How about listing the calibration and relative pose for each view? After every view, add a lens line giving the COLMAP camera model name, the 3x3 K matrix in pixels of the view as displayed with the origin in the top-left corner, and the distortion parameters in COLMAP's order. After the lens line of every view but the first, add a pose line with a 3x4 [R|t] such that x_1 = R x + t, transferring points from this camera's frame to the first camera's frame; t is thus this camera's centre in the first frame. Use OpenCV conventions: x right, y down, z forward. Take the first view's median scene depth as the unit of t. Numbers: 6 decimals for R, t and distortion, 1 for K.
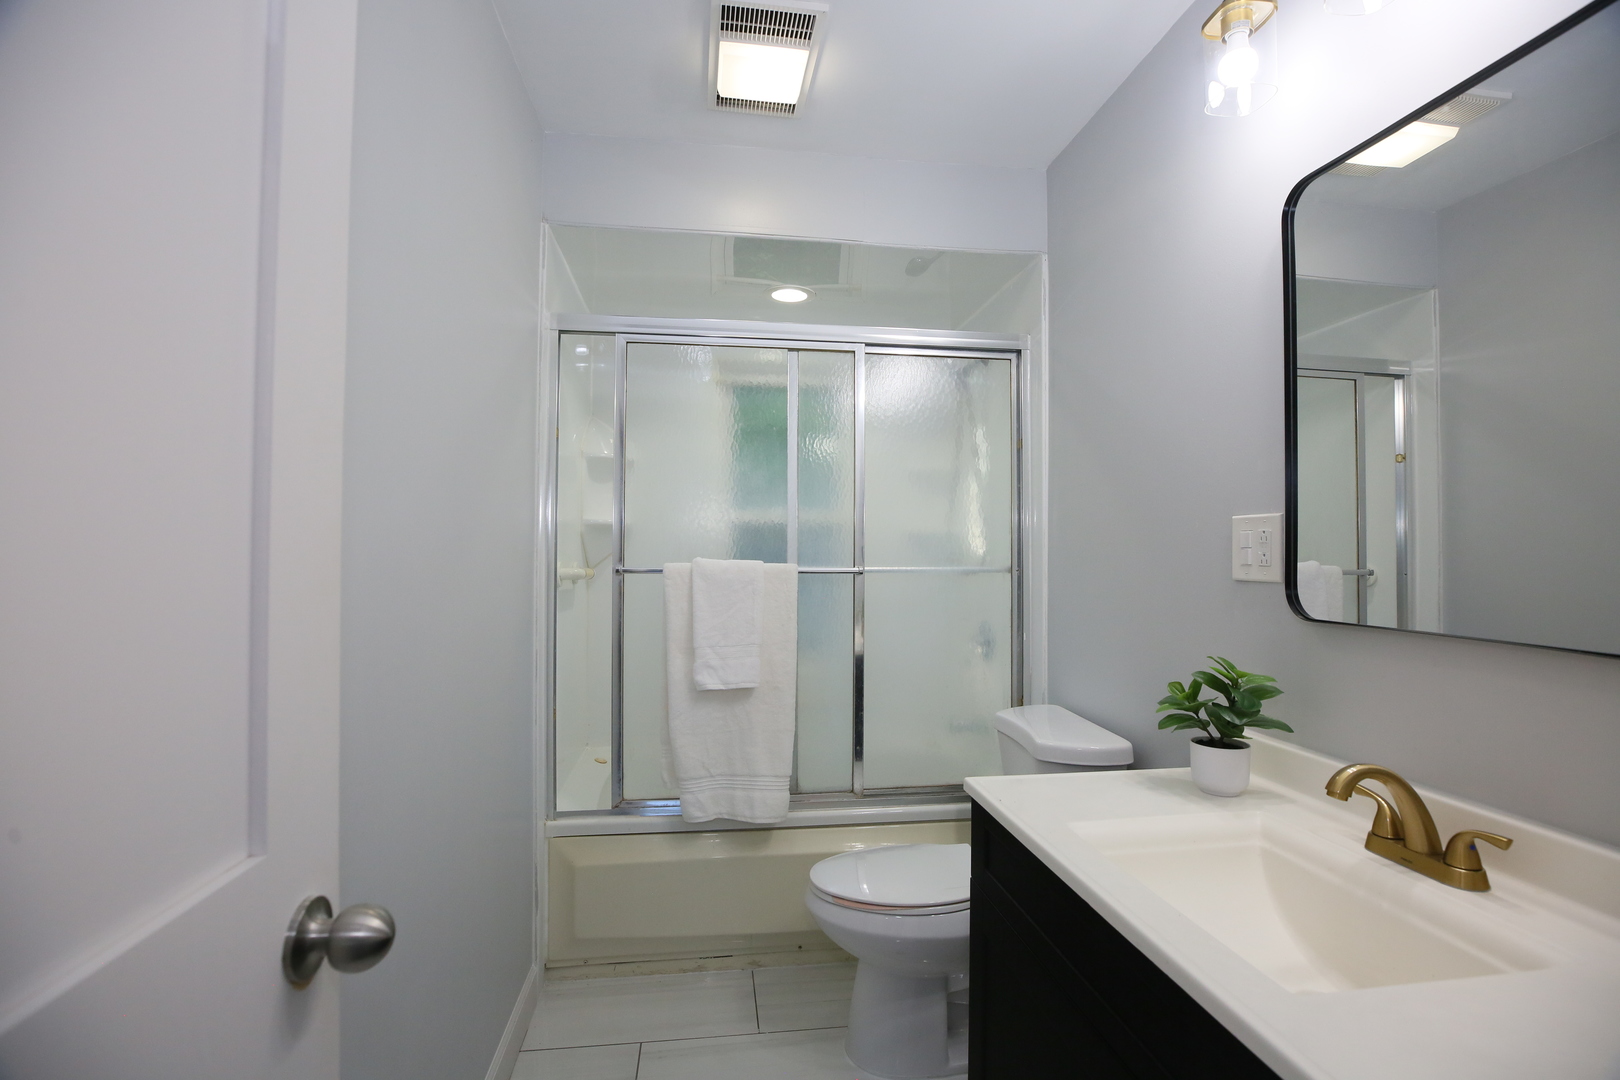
lens RADIAL K [[741.1, 0, 802.4], [0, 741.1, 540.6], [0, 0, 1]] dist [-0.045751, 0.013914]
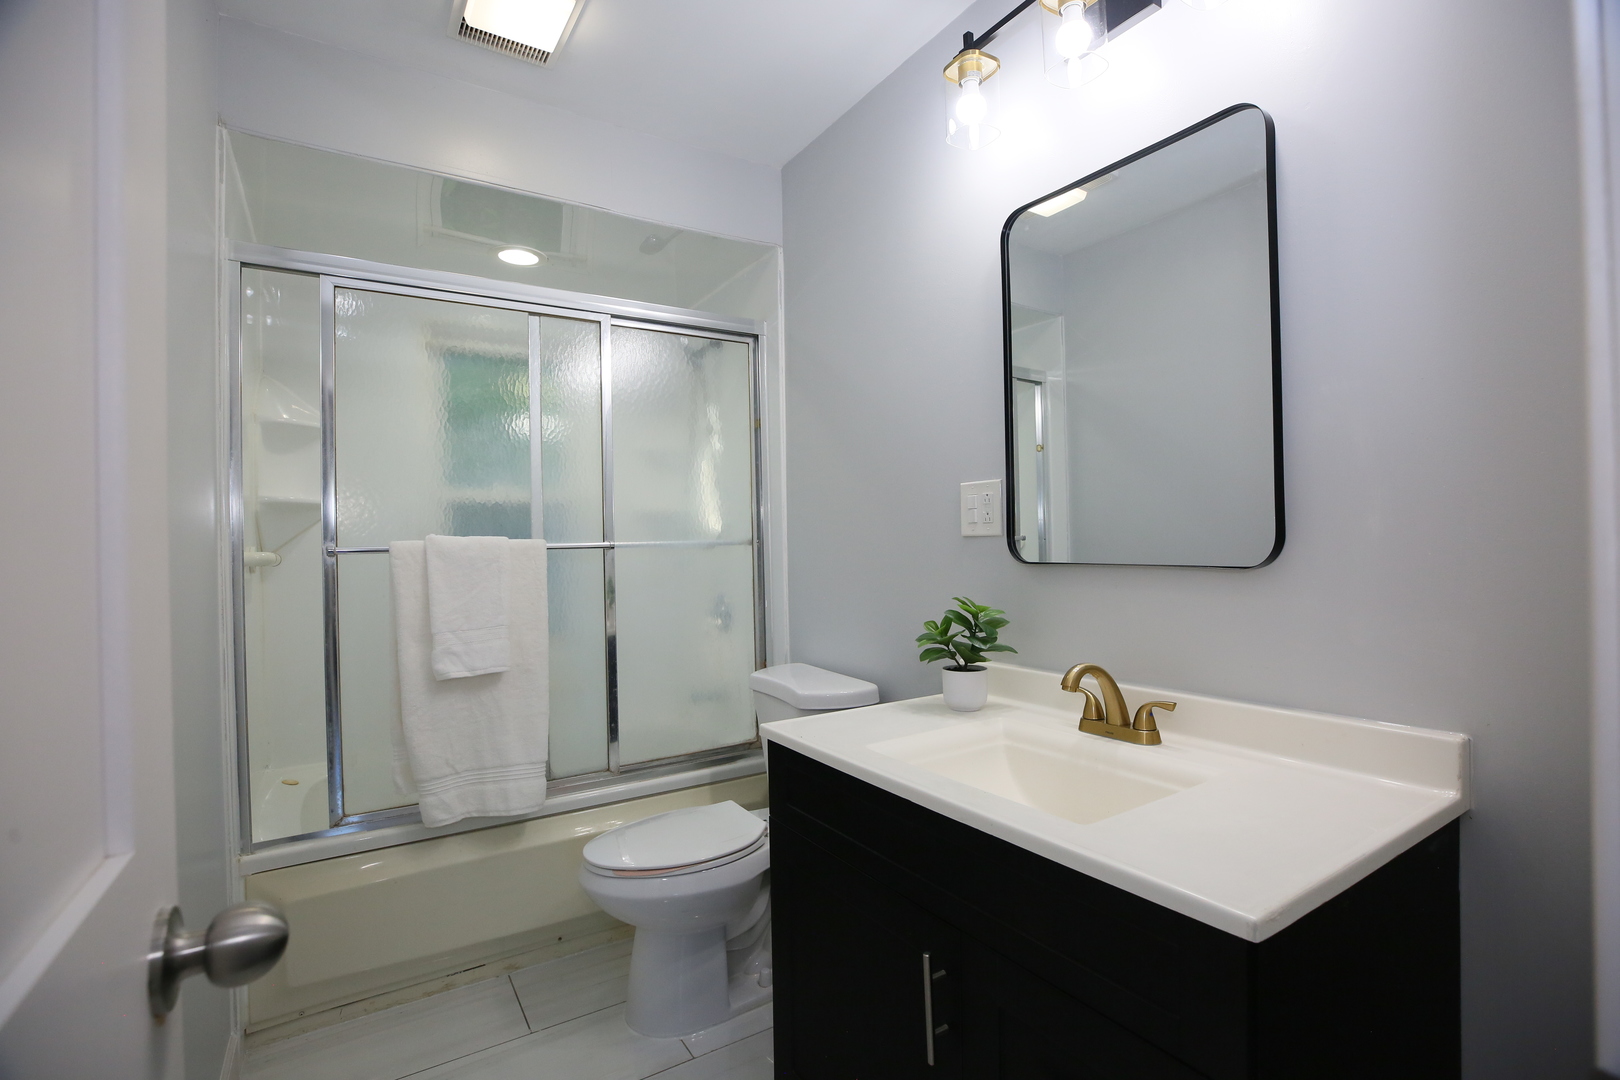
lens RADIAL K [[741.1, 0, 802.4], [0, 741.1, 540.6], [0, 0, 1]] dist [-0.045751, 0.013914]
pose [[0.909578, -0.021902, 0.414956, -0.102782], [0.017366, 0.999741, 0.014700, 0.025697], [-0.415171, -0.006165, 0.909723, 0.000575]]
